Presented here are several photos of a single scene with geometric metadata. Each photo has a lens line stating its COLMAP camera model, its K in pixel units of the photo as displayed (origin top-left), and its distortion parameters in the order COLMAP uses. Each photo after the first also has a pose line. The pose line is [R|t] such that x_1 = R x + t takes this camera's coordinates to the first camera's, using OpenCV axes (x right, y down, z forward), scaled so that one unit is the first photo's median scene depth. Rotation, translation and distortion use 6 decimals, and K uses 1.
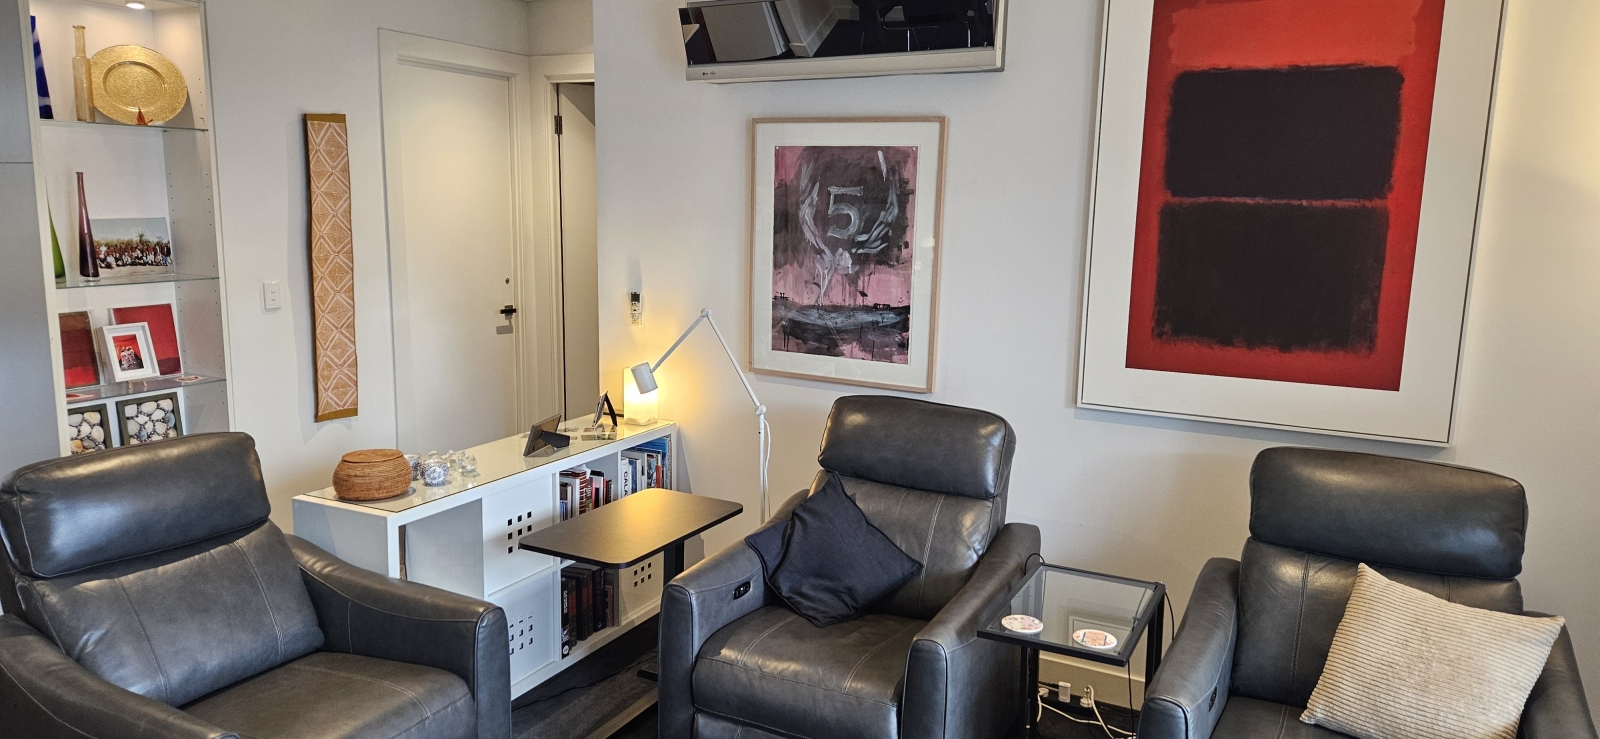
lens RADIAL K [[1035.7, 0, 800.0], [0, 1035.7, 369.5], [0, 0, 1]] dist [-0.000223, -0.000401]
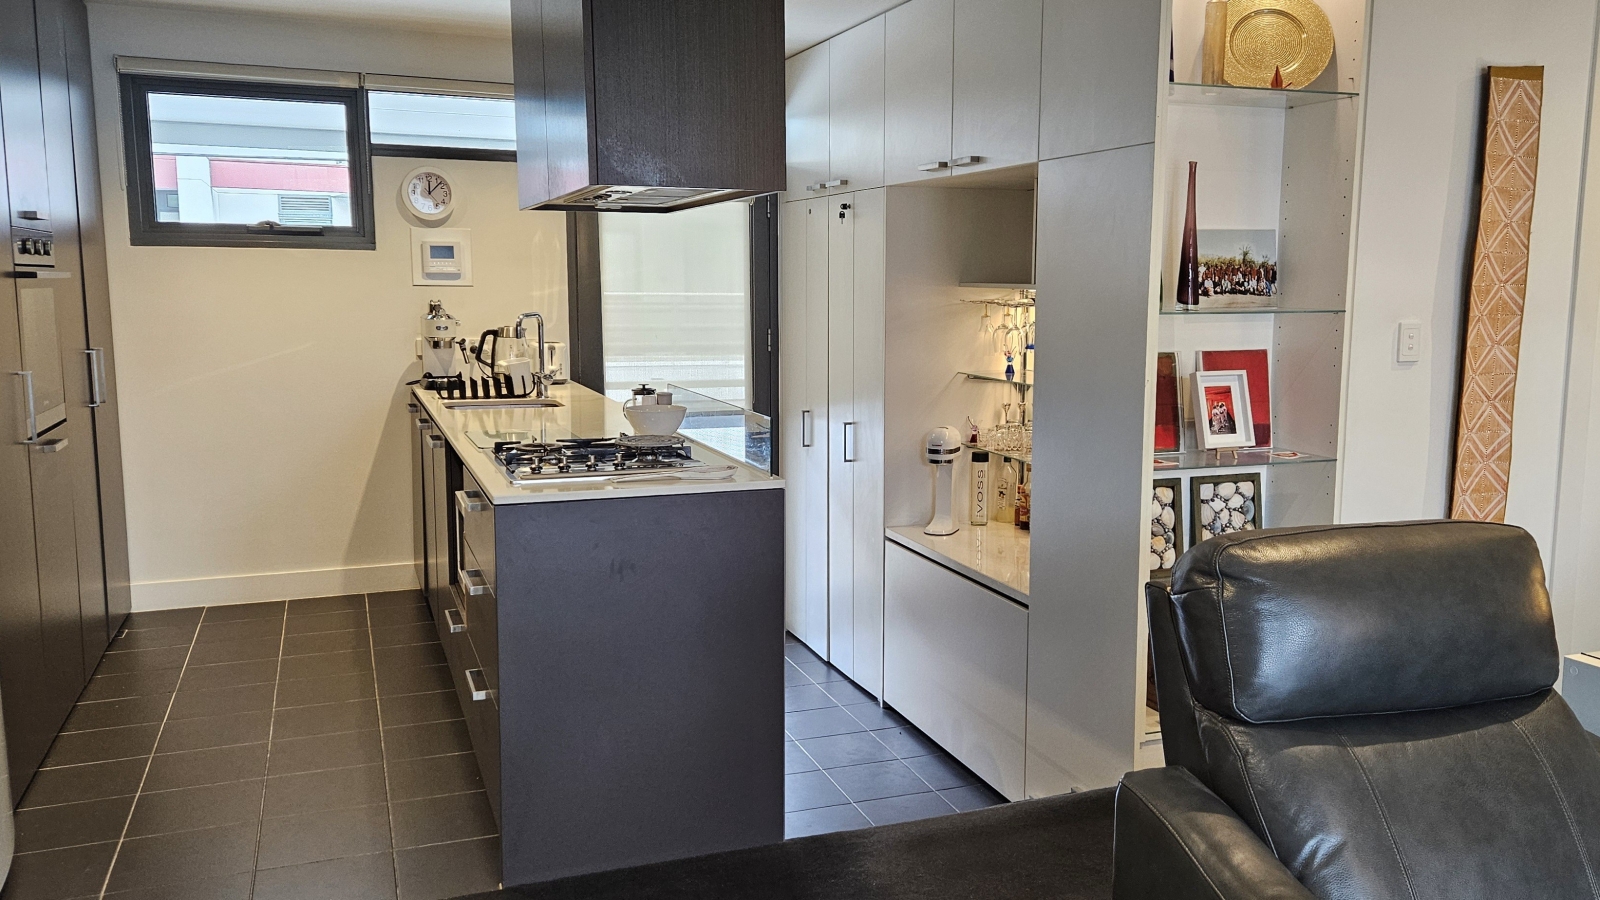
lens RADIAL K [[1095.7, 0, 800.0], [0, 1095.7, 450.0], [0, 0, 1]] dist [-0.000084, -0.000715]
pose [[0.739124, 0.059575, -0.670929, -0.343371], [-0.099292, 0.994836, -0.021048, 0.056153], [0.666210, 0.082175, 0.741223, 0.231300]]
